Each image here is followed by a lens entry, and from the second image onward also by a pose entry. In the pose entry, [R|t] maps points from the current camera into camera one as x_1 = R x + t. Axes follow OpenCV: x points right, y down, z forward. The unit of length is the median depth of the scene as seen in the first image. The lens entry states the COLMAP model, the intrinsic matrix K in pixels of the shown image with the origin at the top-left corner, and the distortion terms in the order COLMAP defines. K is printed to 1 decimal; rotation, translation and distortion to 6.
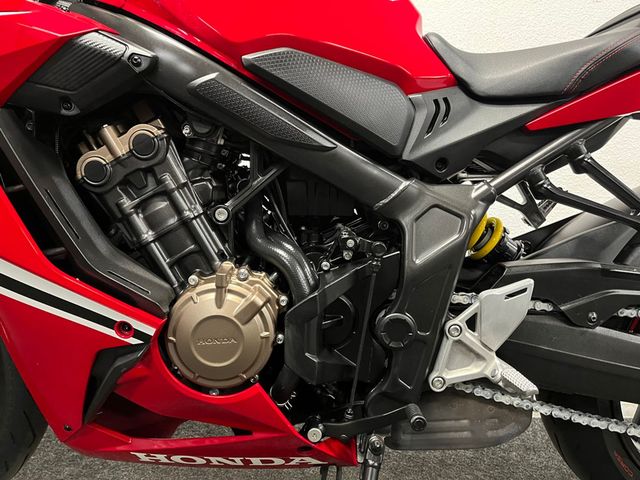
lens RADIAL K [[483.7, 0, 320.0], [0, 483.7, 240.0], [0, 0, 1]] dist [0.033658, -0.000516]
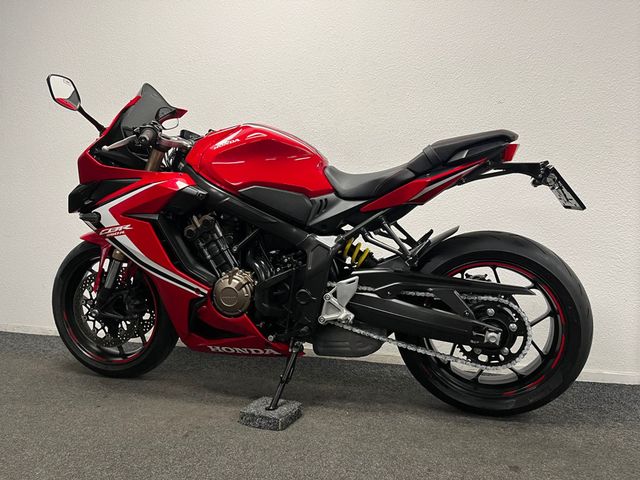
lens RADIAL K [[483.7, 0, 320.0], [0, 483.7, 240.0], [0, 0, 1]] dist [0.033658, -0.000516]
pose [[0.960514, -0.003243, -0.278212, 0.921192], [-0.001786, 0.999840, -0.017821, -0.053449], [0.278225, 0.017614, 0.960354, -1.304244]]
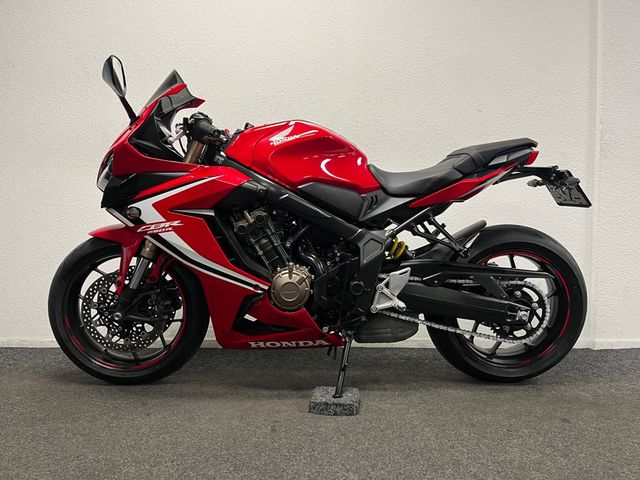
lens RADIAL K [[483.7, 0, 320.0], [0, 483.7, 240.0], [0, 0, 1]] dist [0.033658, -0.000516]
pose [[0.999881, -0.014289, 0.005751, -0.047248], [0.014270, 0.999892, 0.003452, -0.079788], [-0.005799, -0.003369, 0.999978, -1.551026]]
